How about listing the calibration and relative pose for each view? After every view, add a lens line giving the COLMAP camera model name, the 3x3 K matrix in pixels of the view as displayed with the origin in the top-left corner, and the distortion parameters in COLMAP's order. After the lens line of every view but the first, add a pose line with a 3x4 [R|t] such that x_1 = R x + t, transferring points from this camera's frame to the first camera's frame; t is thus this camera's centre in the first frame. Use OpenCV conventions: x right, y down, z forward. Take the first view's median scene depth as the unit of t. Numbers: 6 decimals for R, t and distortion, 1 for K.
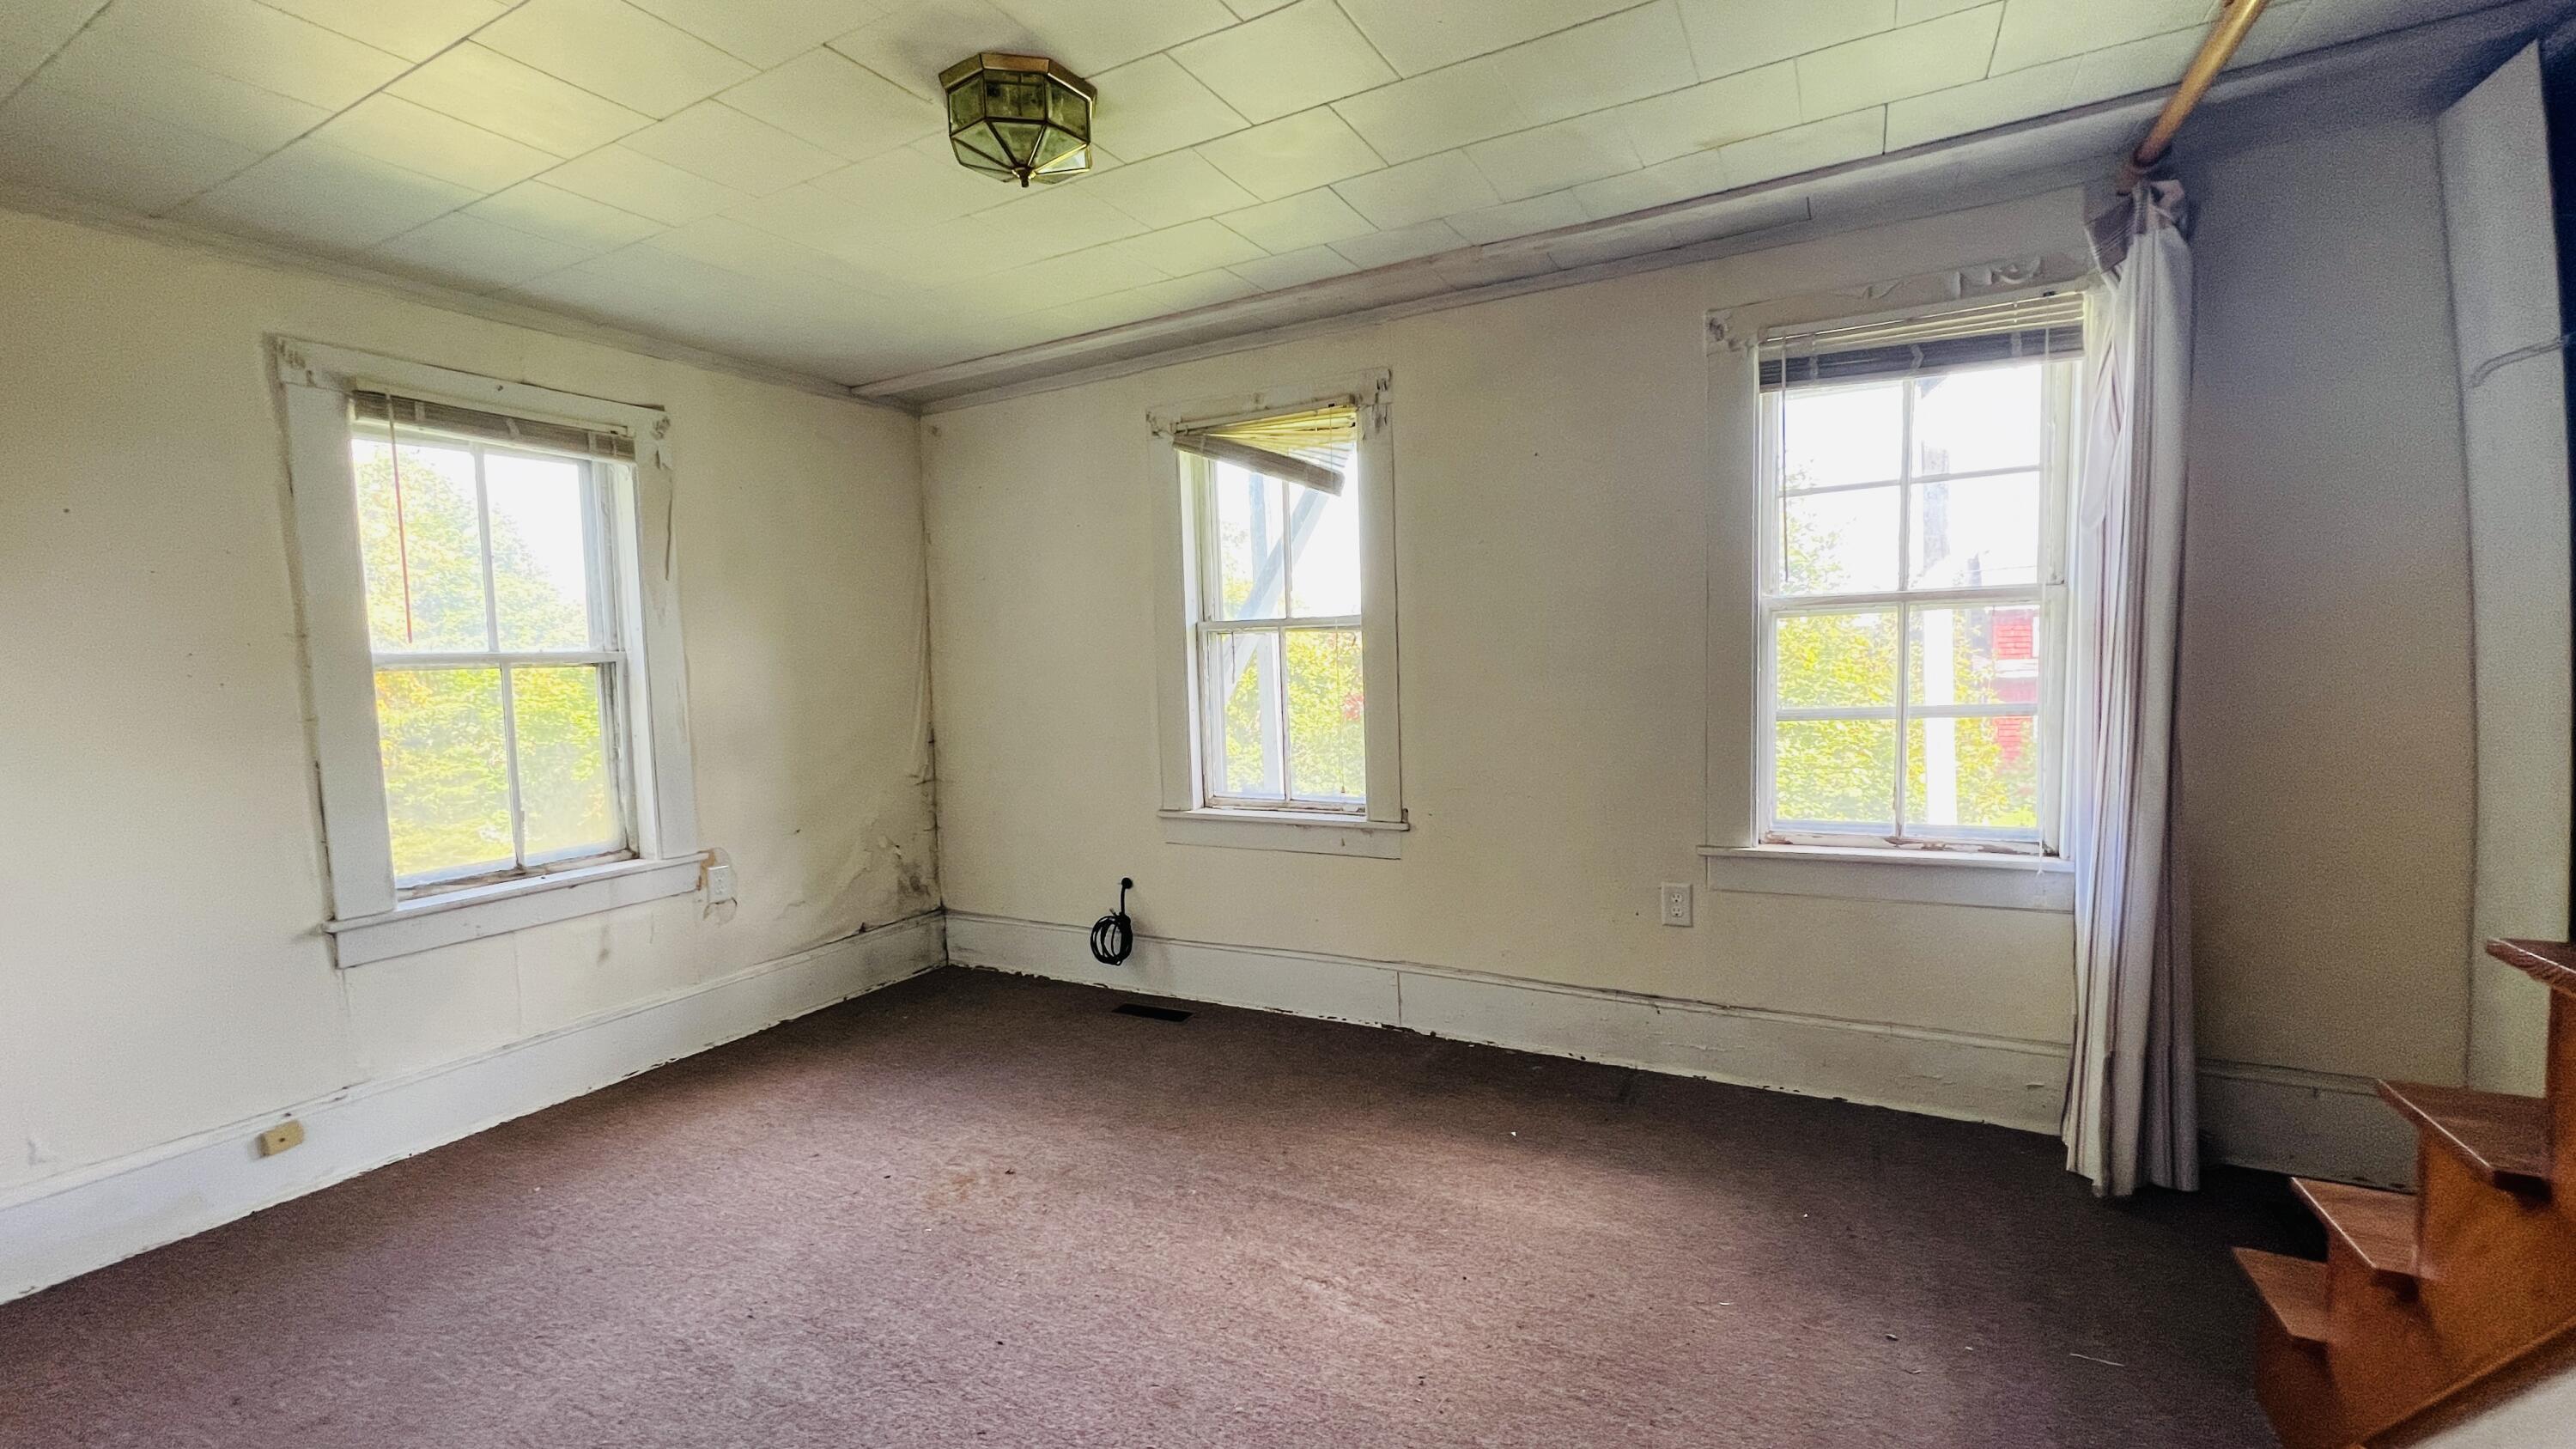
lens RADIAL K [[1031.0, 0, 1292.2], [0, 1031.0, 720.4], [0, 0, 1]] dist [-0.000426, 0.000010]
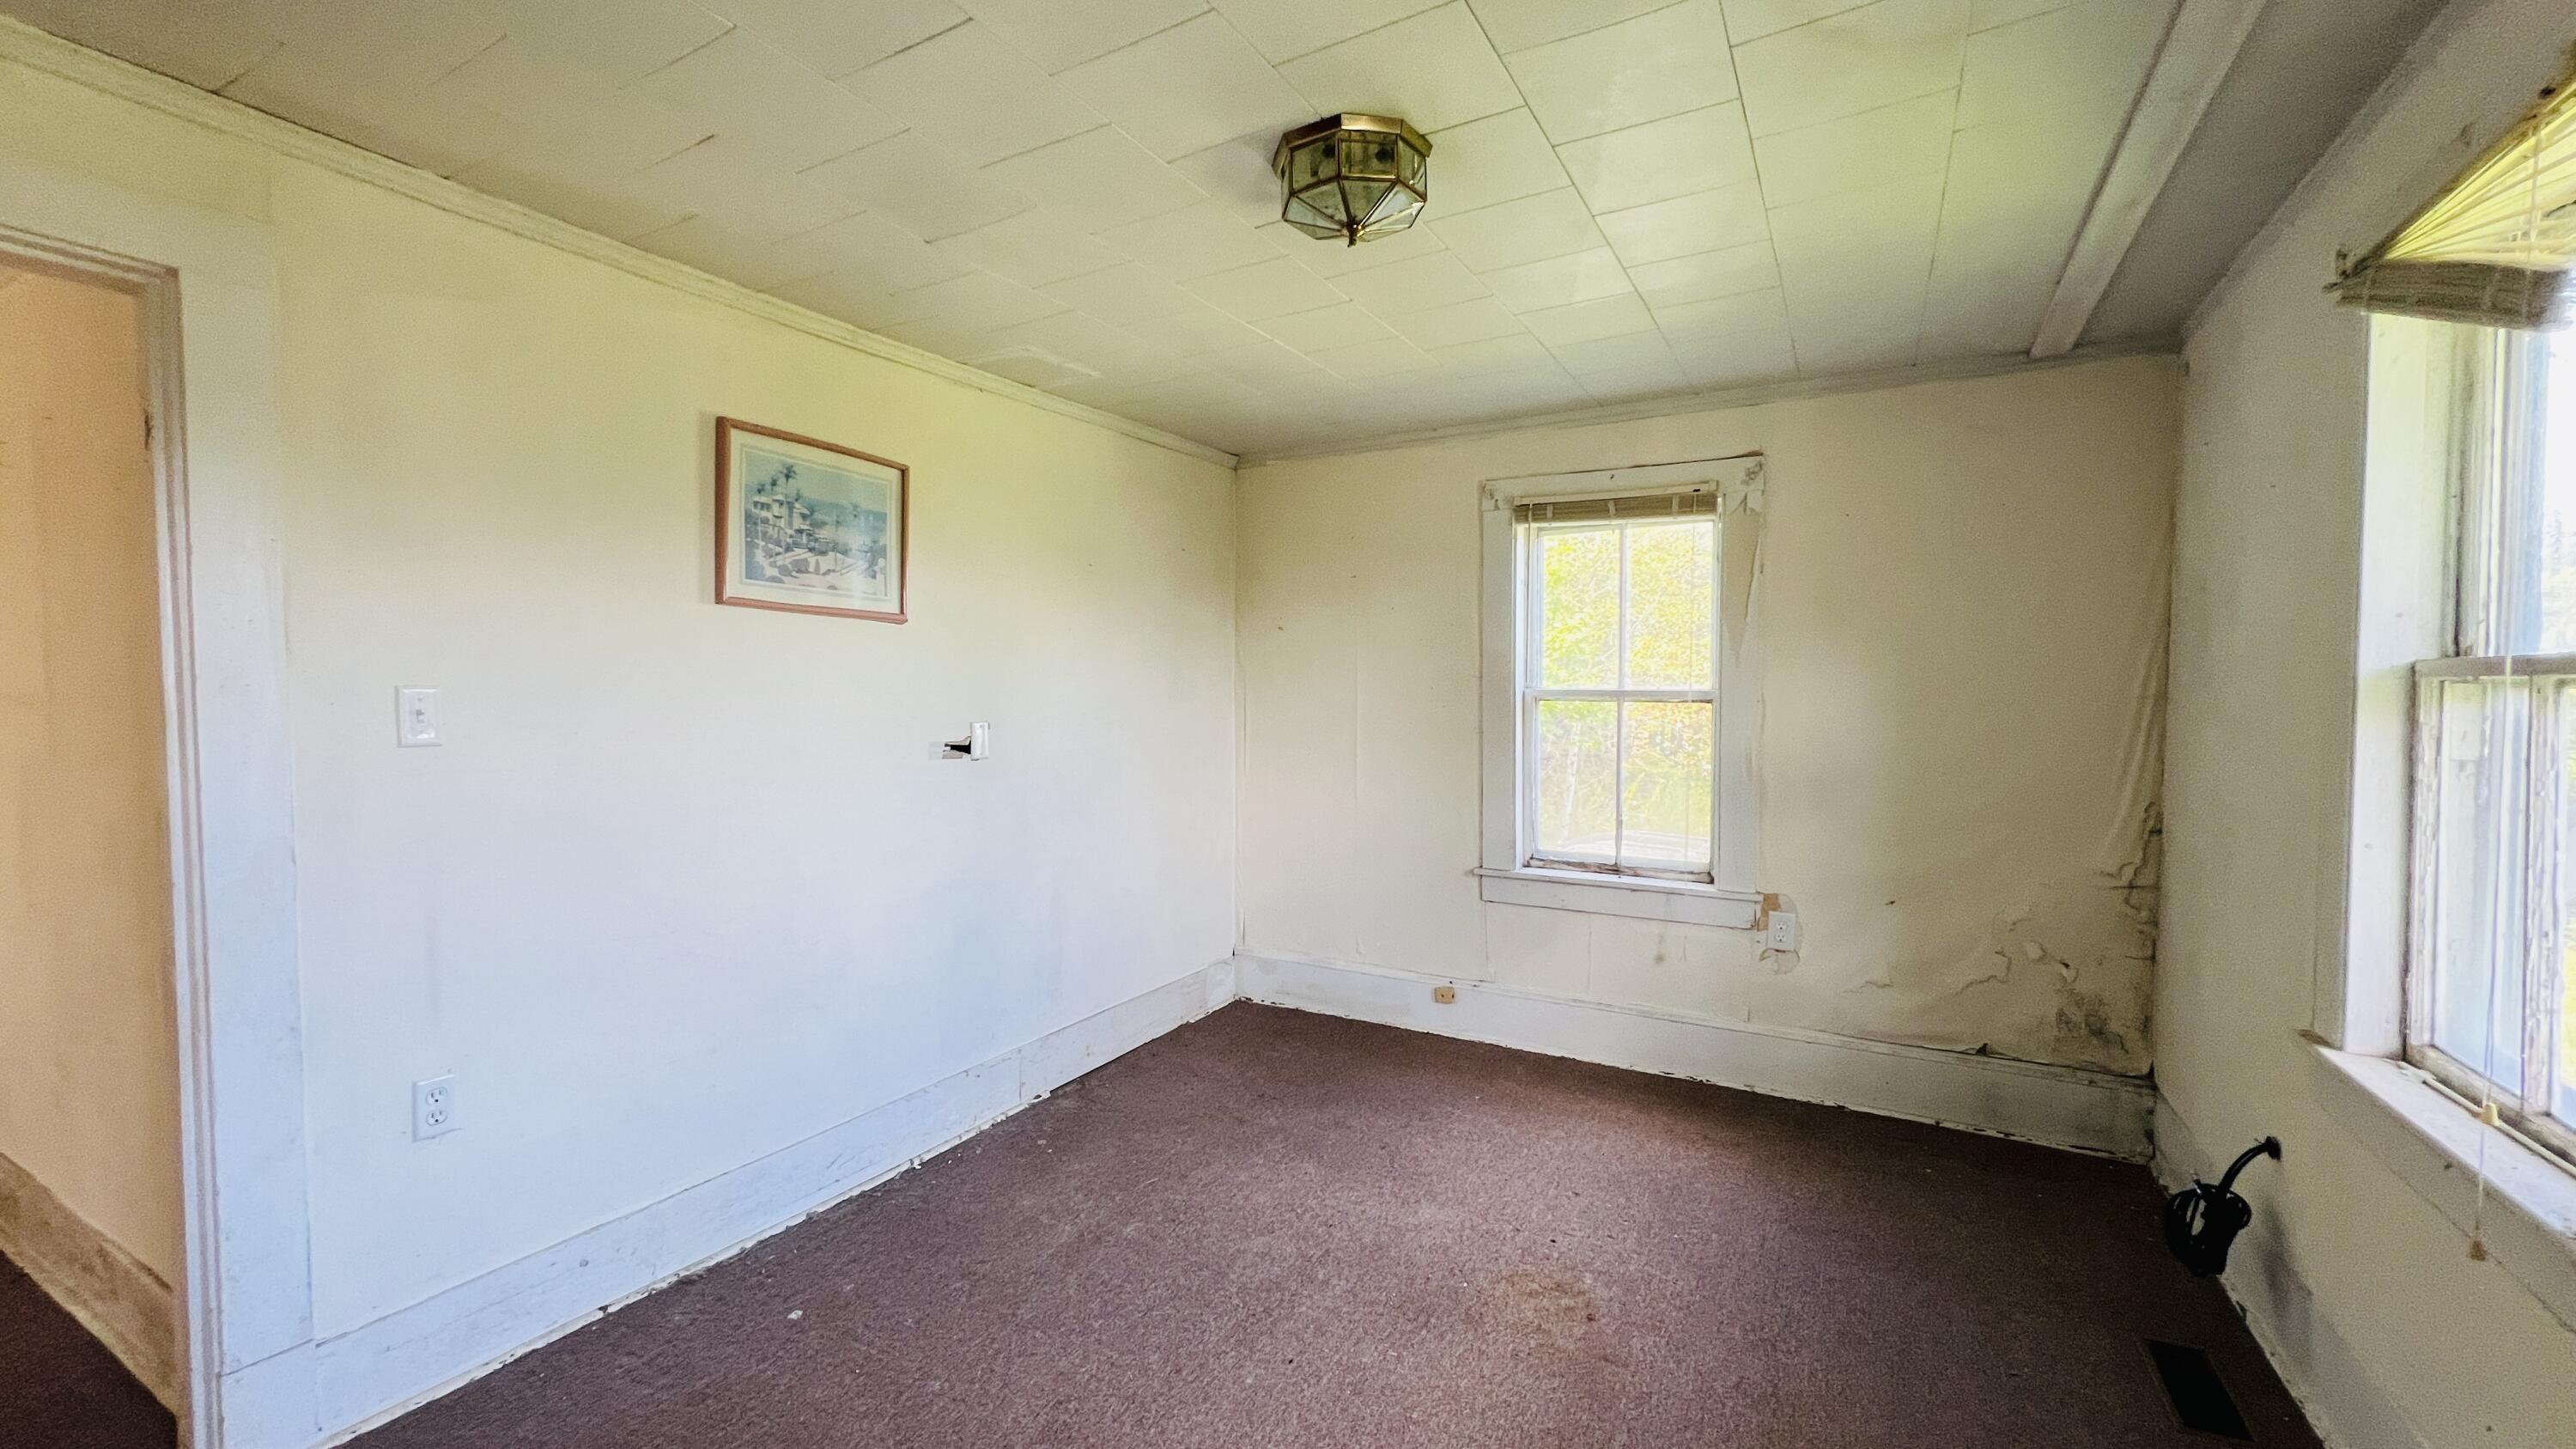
lens RADIAL K [[1031.0, 0, 1293.5], [0, 1031.0, 727.2], [0, 0, 1]] dist [-0.000426, 0.000010]
pose [[-0.015234, 0.063847, -0.997843, 0.416588], [-0.071326, 0.995348, 0.064776, -0.064425], [0.997337, 0.072159, -0.010609, 0.553635]]
